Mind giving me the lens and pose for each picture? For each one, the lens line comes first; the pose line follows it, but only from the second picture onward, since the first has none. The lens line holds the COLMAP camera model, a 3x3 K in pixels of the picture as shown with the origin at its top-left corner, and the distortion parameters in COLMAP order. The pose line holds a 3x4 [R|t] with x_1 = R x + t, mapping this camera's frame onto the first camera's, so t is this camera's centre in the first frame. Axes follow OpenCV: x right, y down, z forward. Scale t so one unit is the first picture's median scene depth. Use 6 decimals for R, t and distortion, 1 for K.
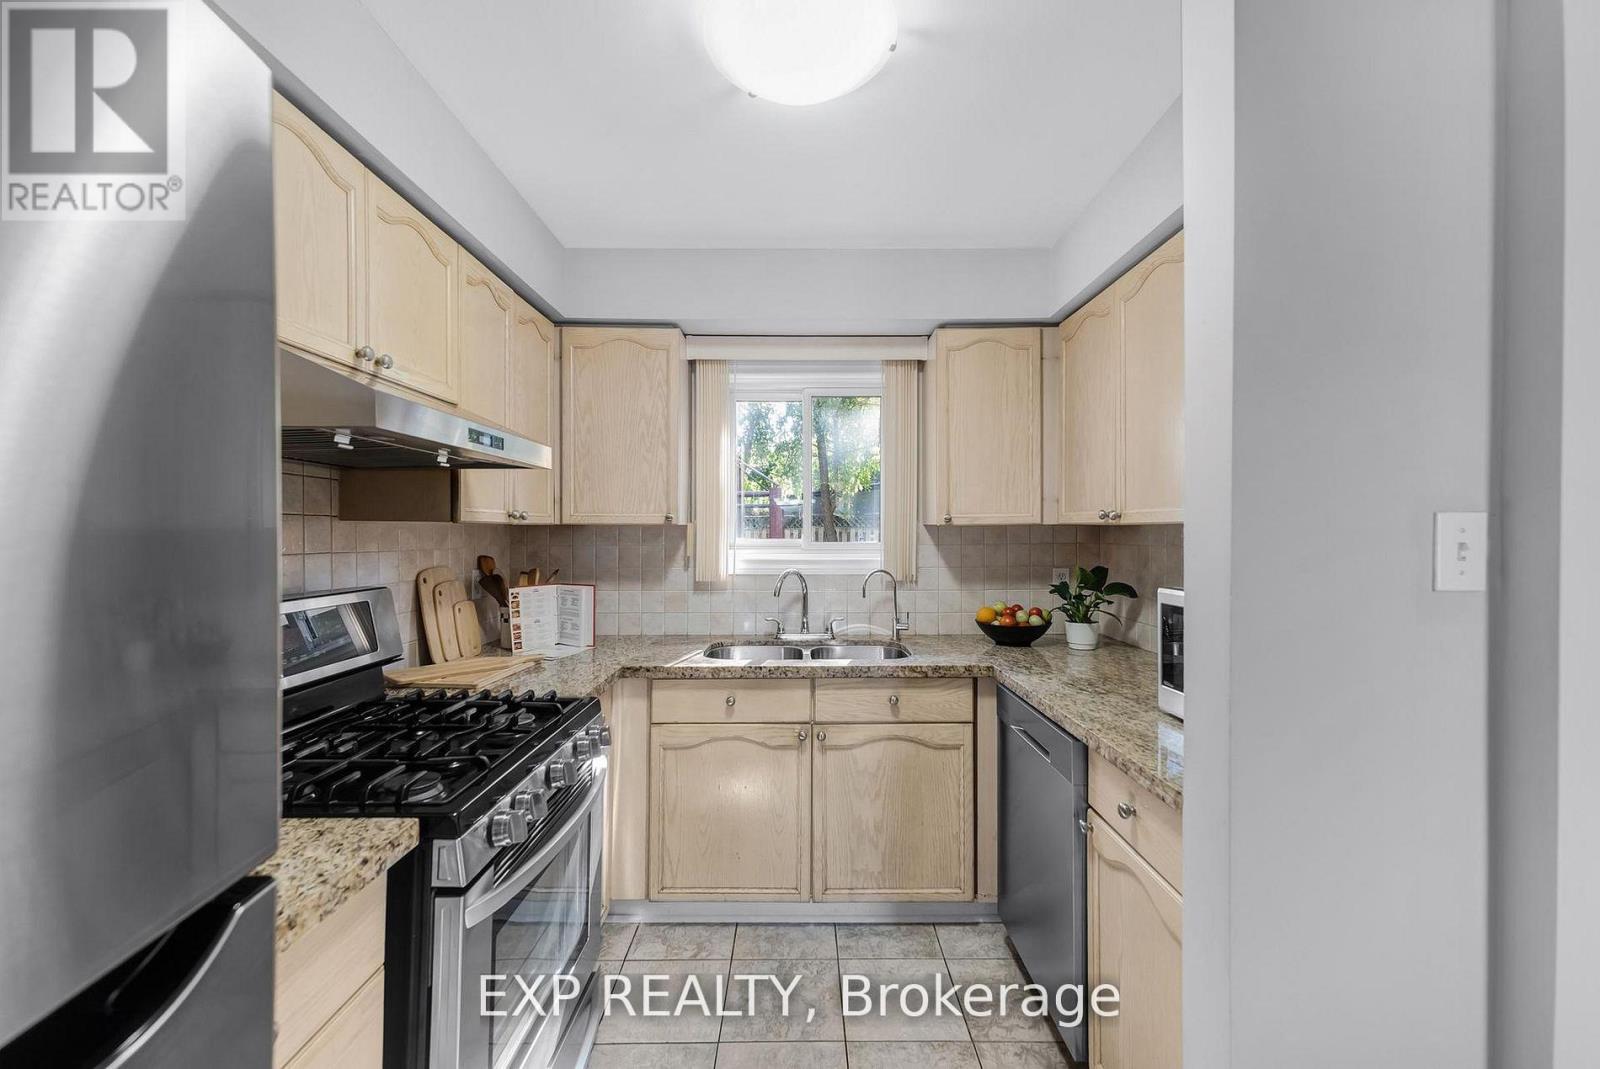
lens RADIAL K [[677.4, 0, 804.0], [0, 677.4, 527.8], [0, 0, 1]] dist [0.021939, -0.000034]
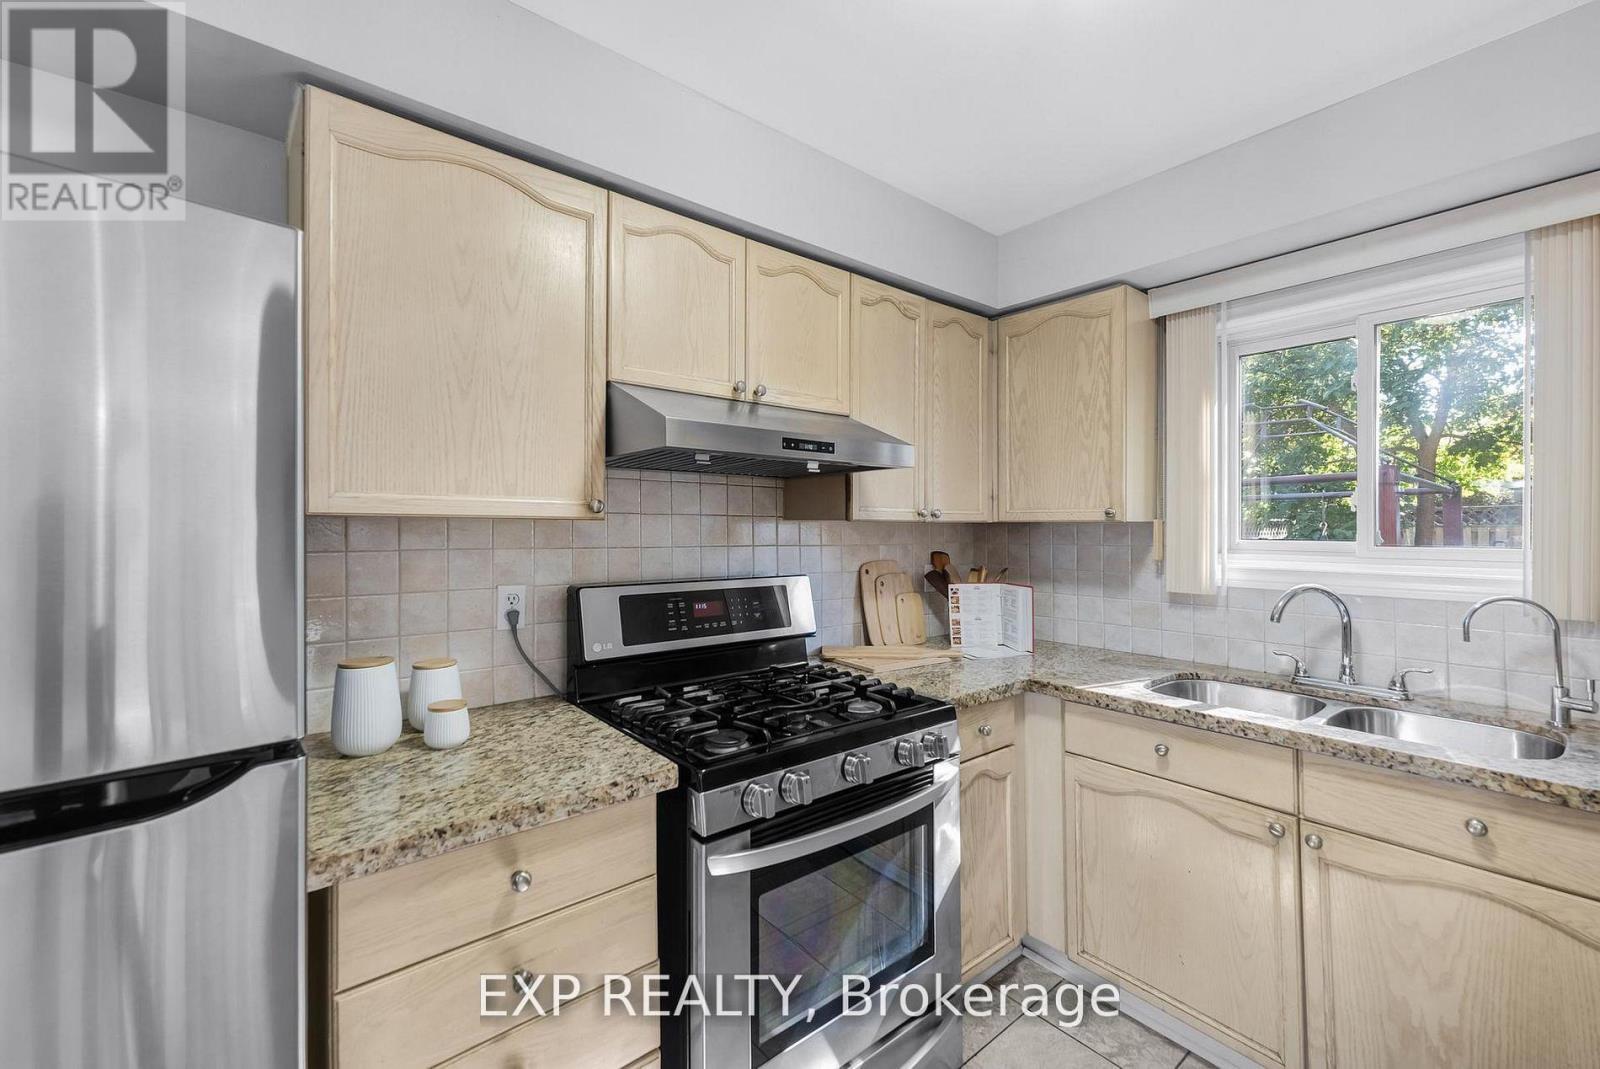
lens RADIAL K [[667.4, 0, 787.1], [0, 667.4, 518.9], [0, 0, 1]] dist [0.027593, 0.000205]
pose [[0.624934, -0.009176, -0.780624, 0.219829], [0.002432, 0.999949, -0.009807, -0.000623], [0.780674, 0.004230, 0.624924, 0.180939]]
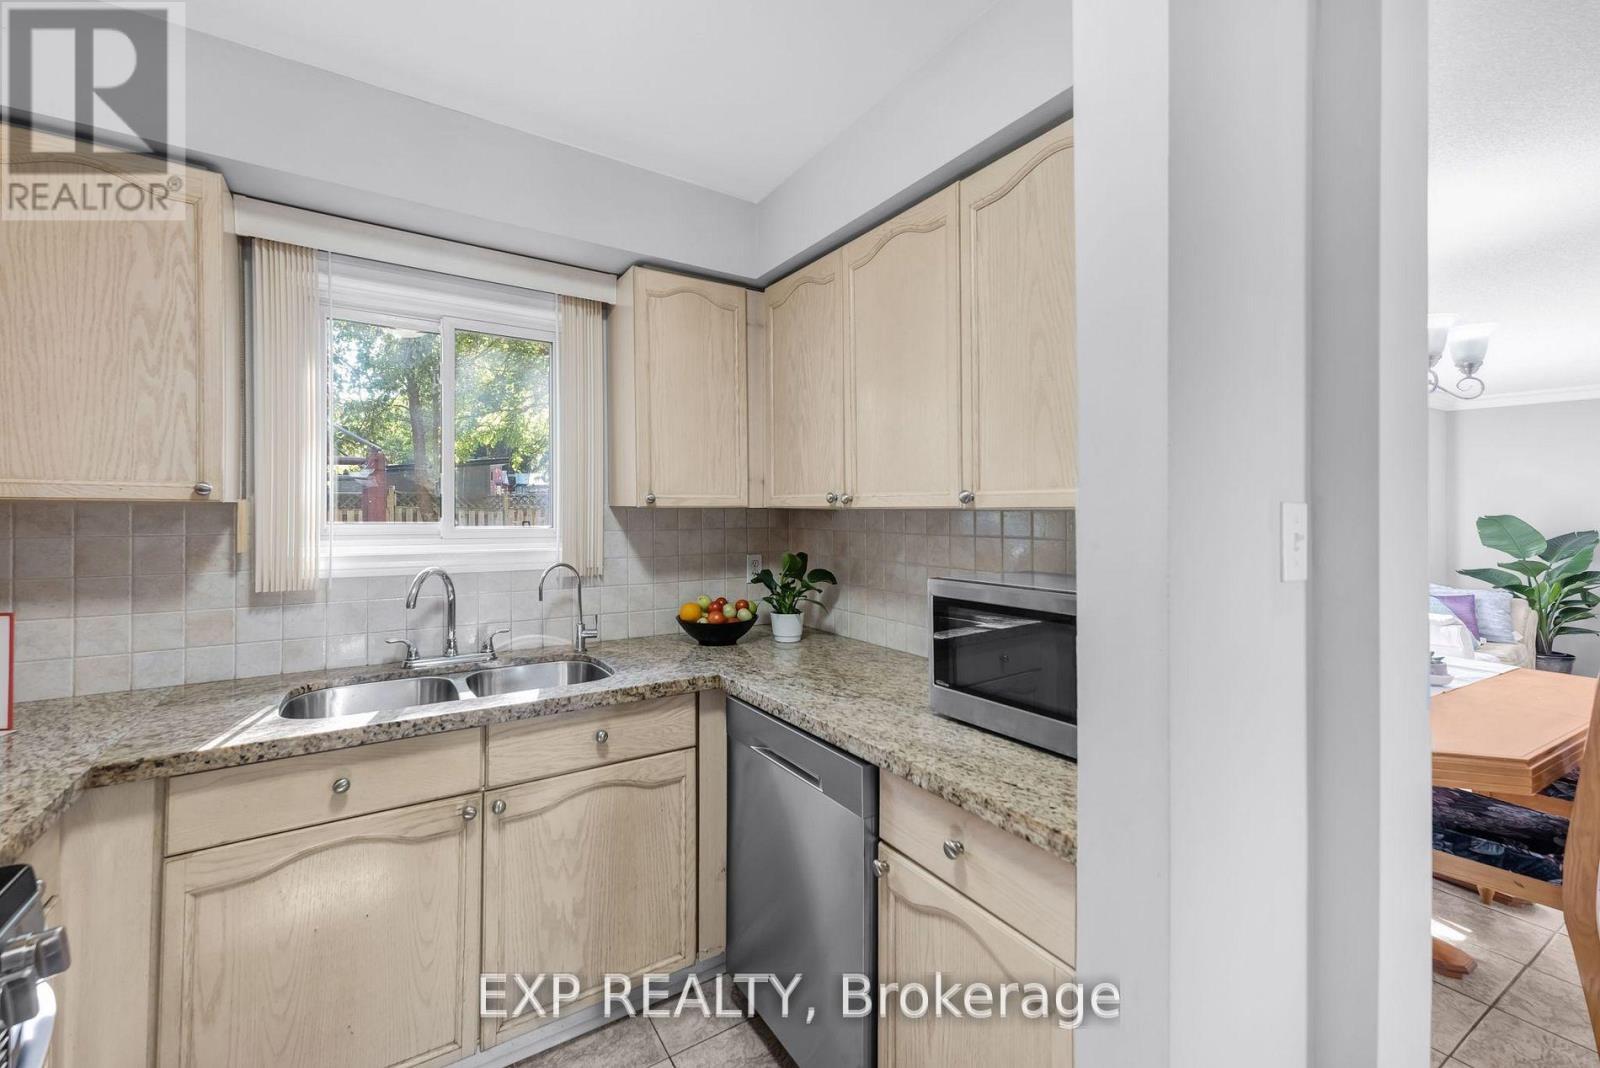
lens RADIAL K [[667.4, 0, 787.1], [0, 667.4, 518.4], [0, 0, 1]] dist [0.027593, 0.000205]
pose [[0.852426, 0.001292, 0.522846, -0.082141], [-0.006844, 0.999939, 0.008688, 0.001518], [-0.522803, -0.010985, 0.852383, 0.247420]]
